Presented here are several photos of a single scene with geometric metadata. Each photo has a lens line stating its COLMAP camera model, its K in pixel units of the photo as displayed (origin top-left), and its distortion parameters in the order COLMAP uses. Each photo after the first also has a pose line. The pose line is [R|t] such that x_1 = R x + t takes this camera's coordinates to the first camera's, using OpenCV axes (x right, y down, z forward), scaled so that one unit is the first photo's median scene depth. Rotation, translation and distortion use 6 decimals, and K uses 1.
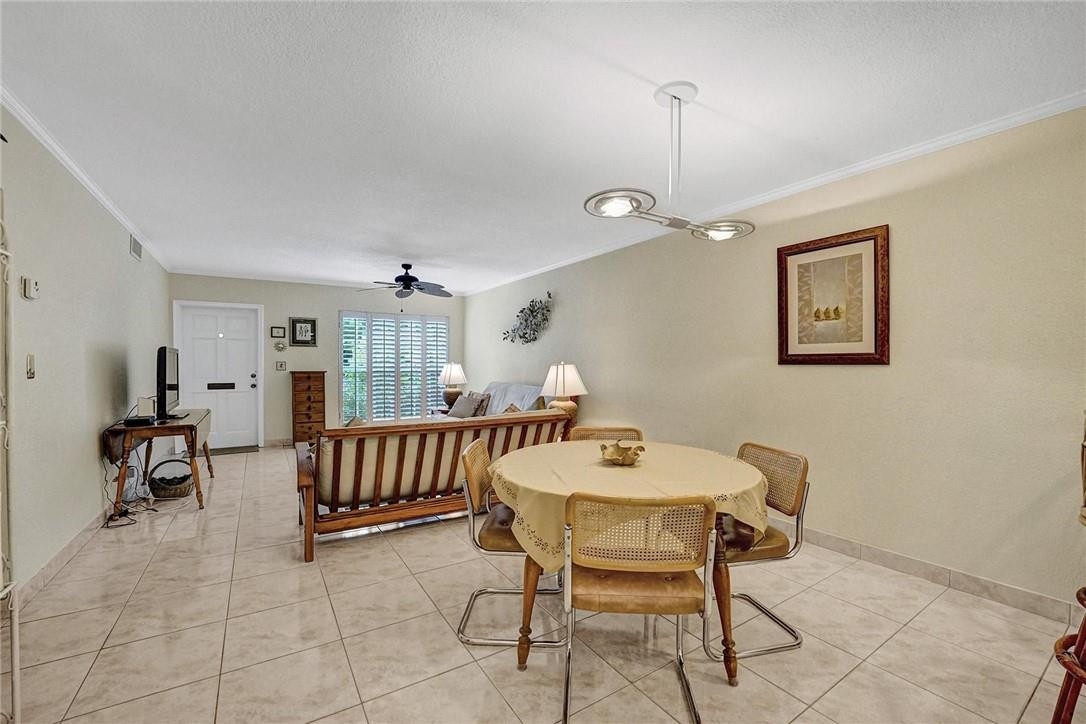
lens RADIAL K [[443.0, 0, 554.0], [0, 443.0, 366.8], [0, 0, 1]] dist [-0.031291, -0.000024]
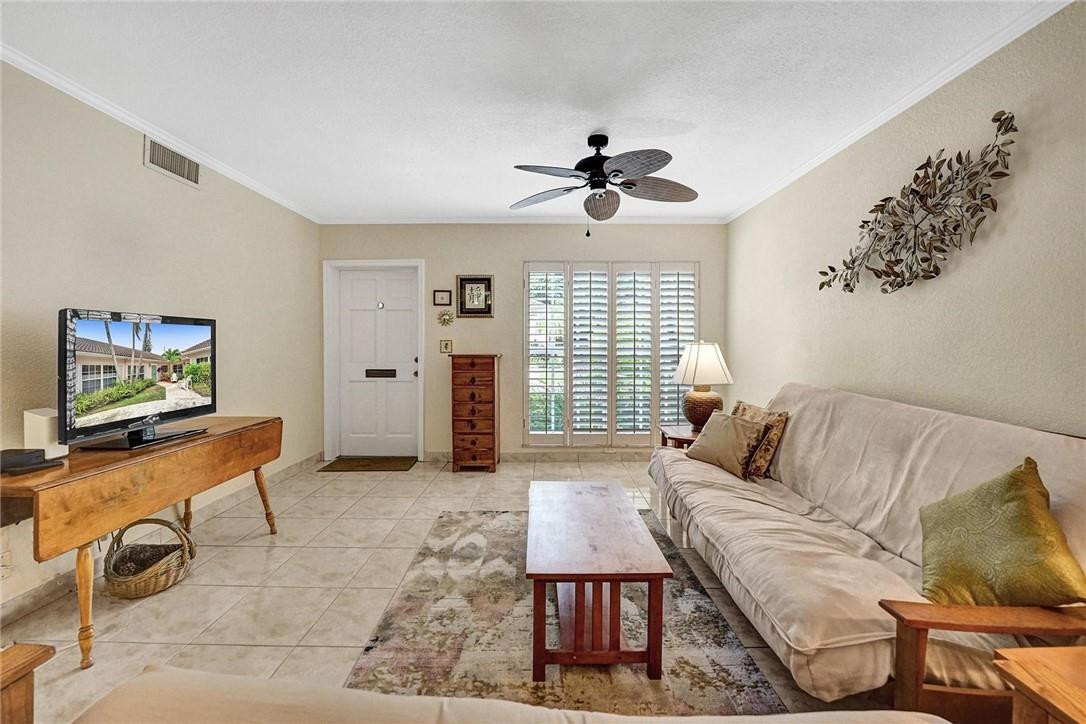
lens RADIAL K [[455.6, 0, 542.8], [0, 455.6, 348.5], [0, 0, 1]] dist [-0.025397, 0.000277]
pose [[0.826383, 0.005684, -0.563080, -0.099658], [-0.002375, 0.999975, 0.006610, -0.004050], [0.563103, -0.004125, 0.826376, 0.533202]]
